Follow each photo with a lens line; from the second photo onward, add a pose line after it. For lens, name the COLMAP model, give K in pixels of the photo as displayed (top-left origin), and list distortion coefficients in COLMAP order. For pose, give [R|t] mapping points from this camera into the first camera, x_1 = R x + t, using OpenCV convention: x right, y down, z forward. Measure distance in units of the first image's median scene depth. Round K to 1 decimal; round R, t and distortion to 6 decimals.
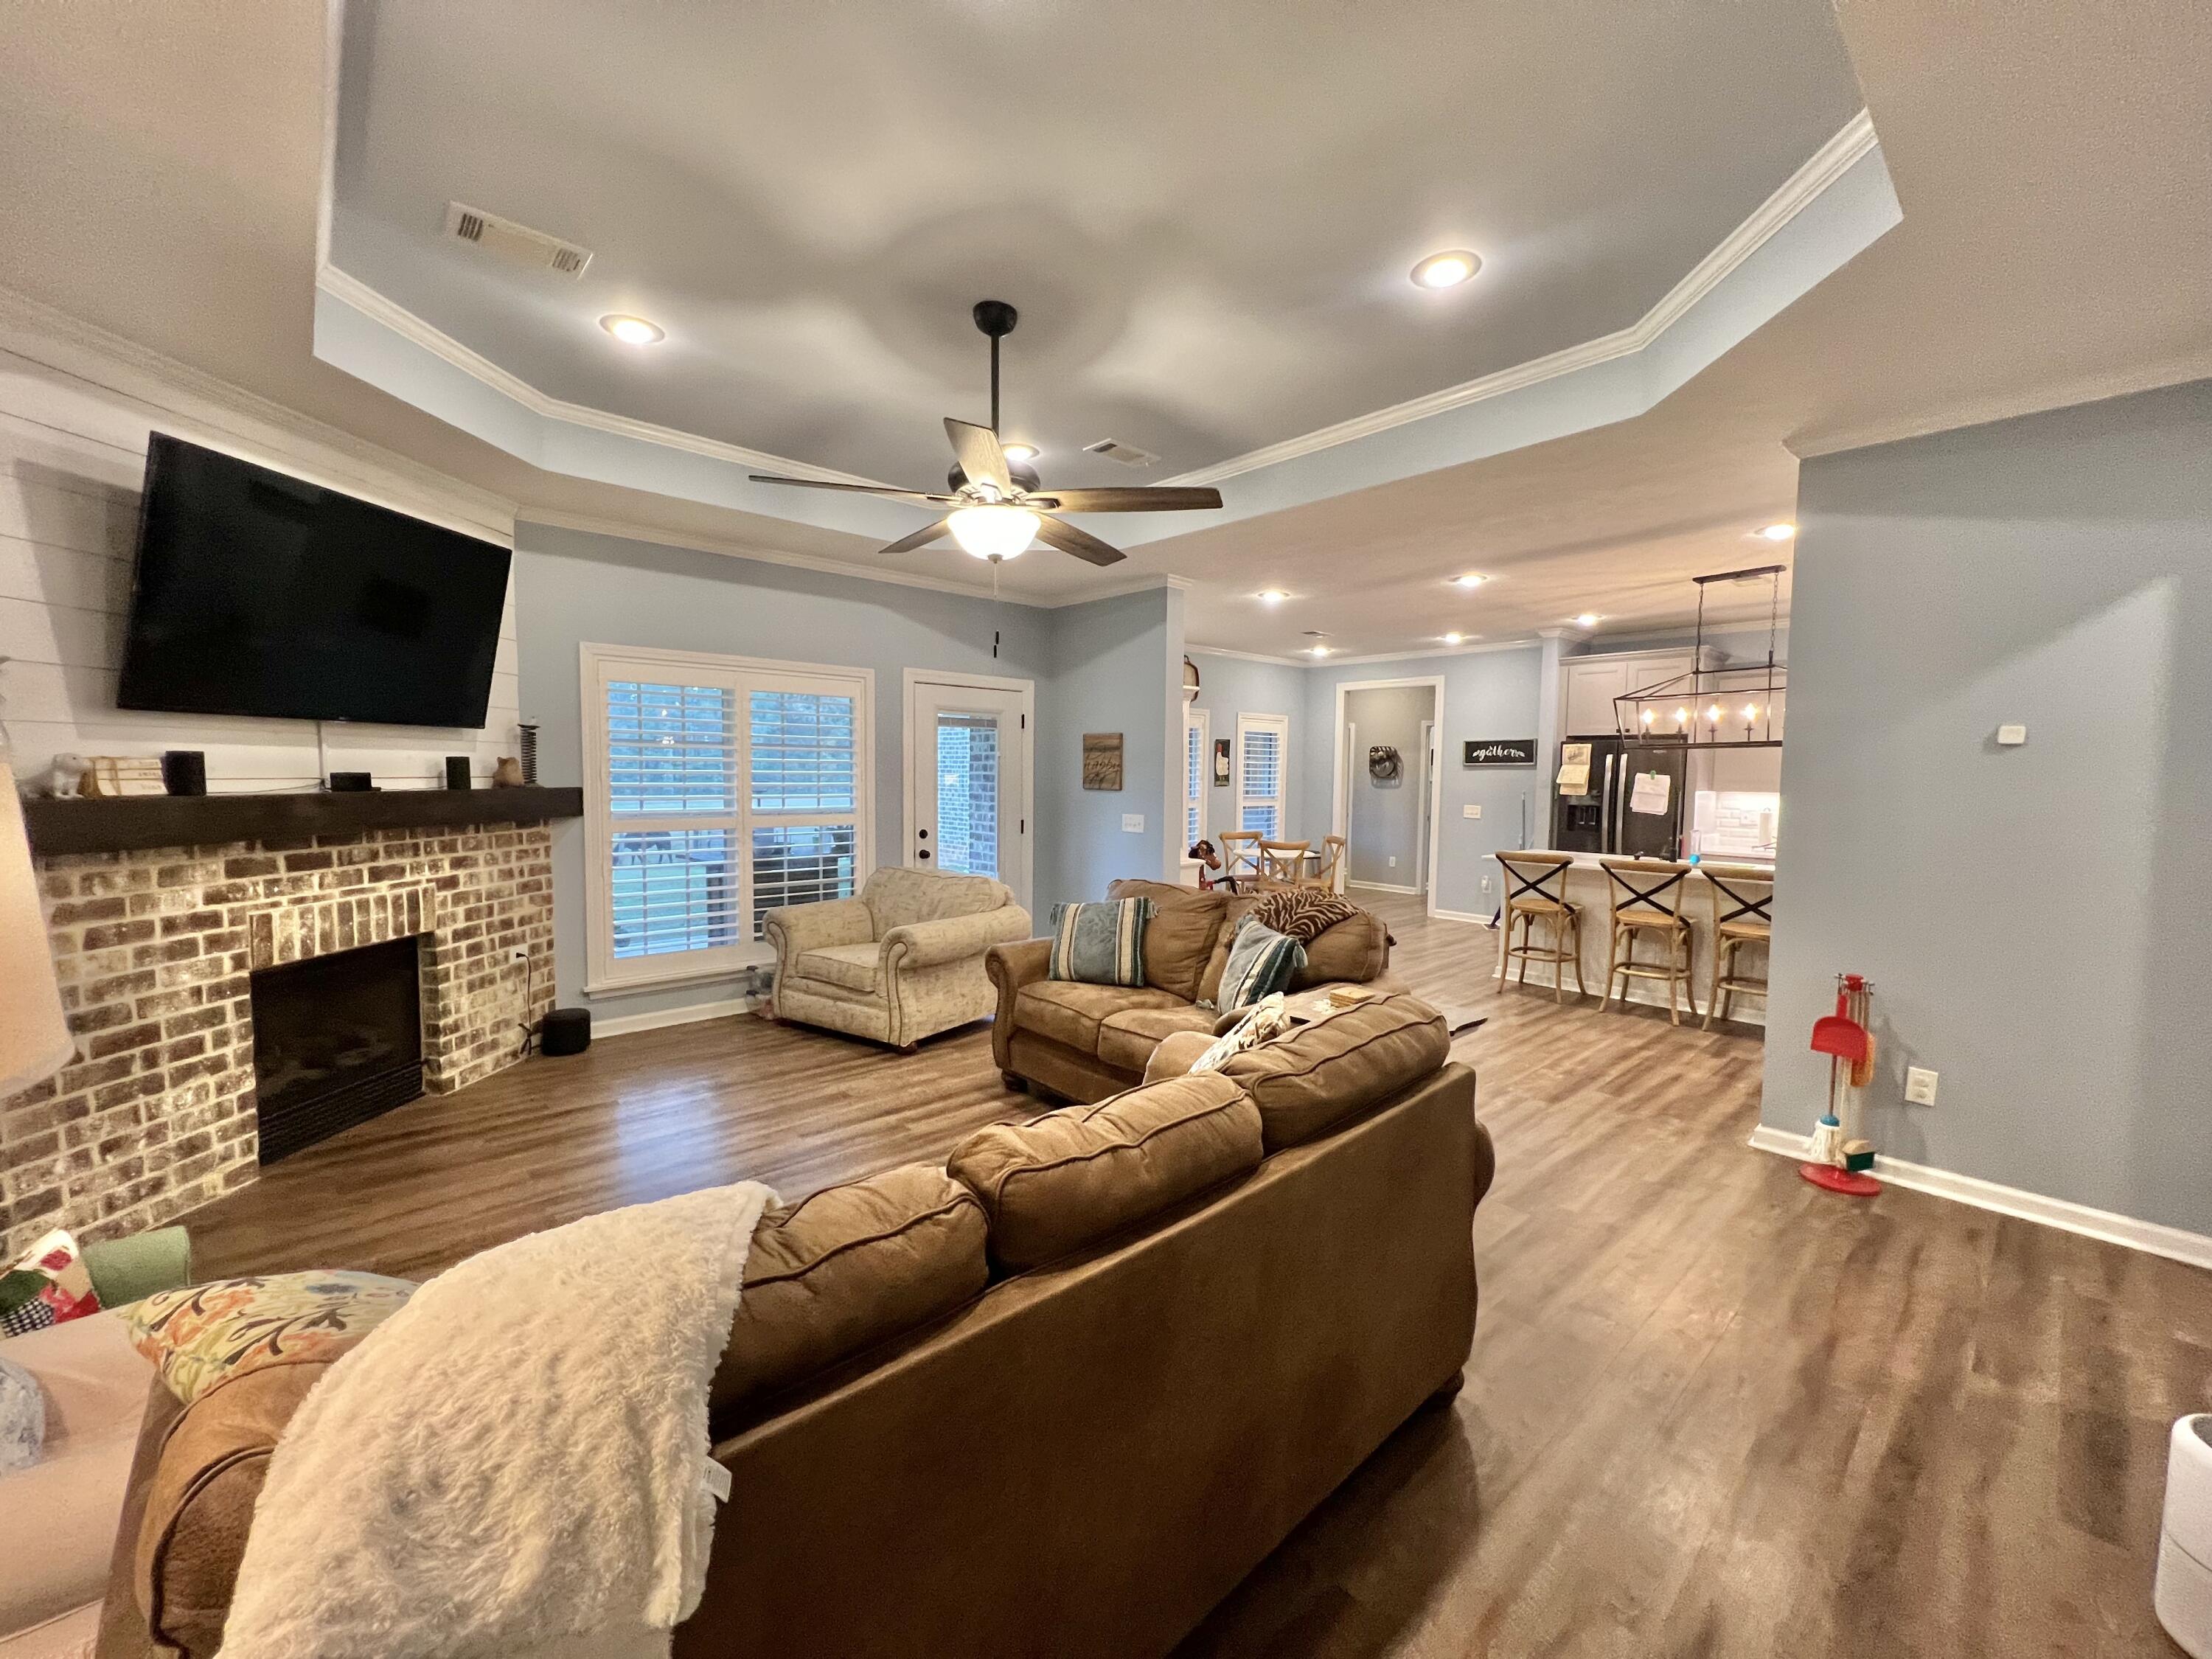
lens RADIAL K [[885.6, 0, 1100.9], [0, 885.6, 827.8], [0, 0, 1]] dist [-0.001427, 0.000560]
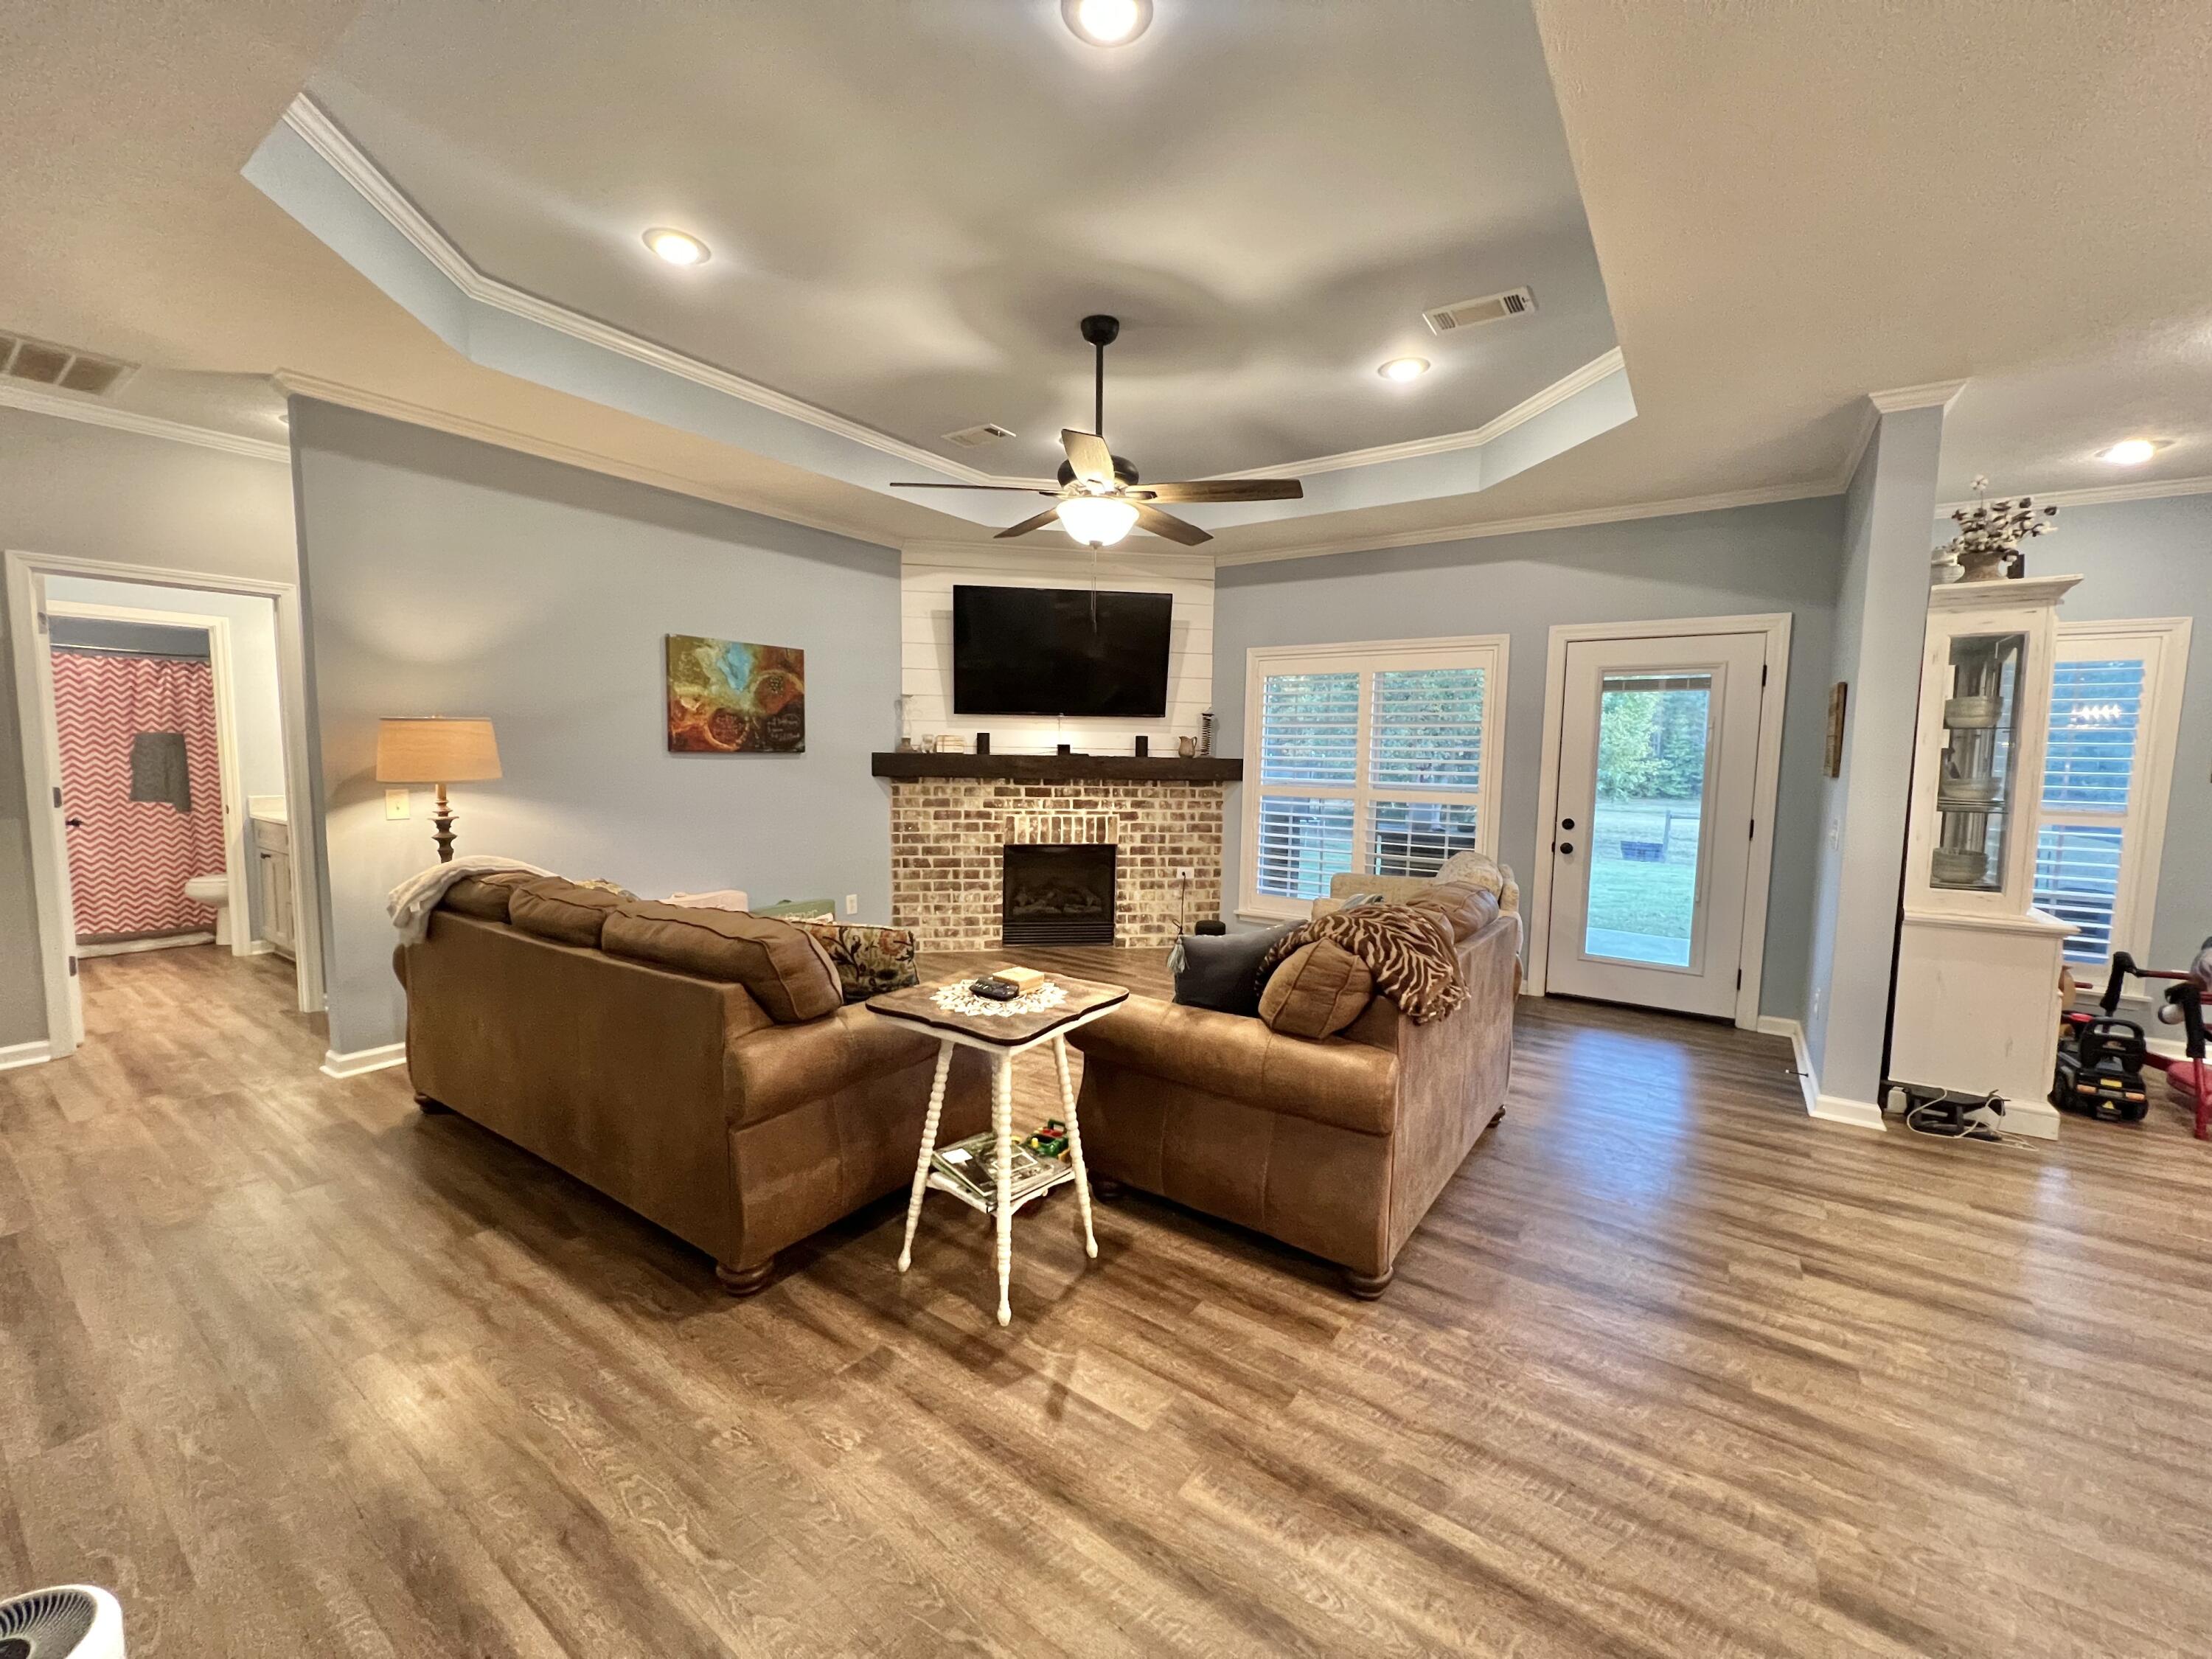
lens RADIAL K [[885.6, 0, 1116.1], [0, 885.6, 828.2], [0, 0, 1]] dist [-0.001427, 0.000560]
pose [[0.228132, 0.077822, -0.970515, 0.798449], [-0.077110, 0.995114, 0.061669, -0.011813], [0.970572, 0.060768, 0.233019, 0.618701]]
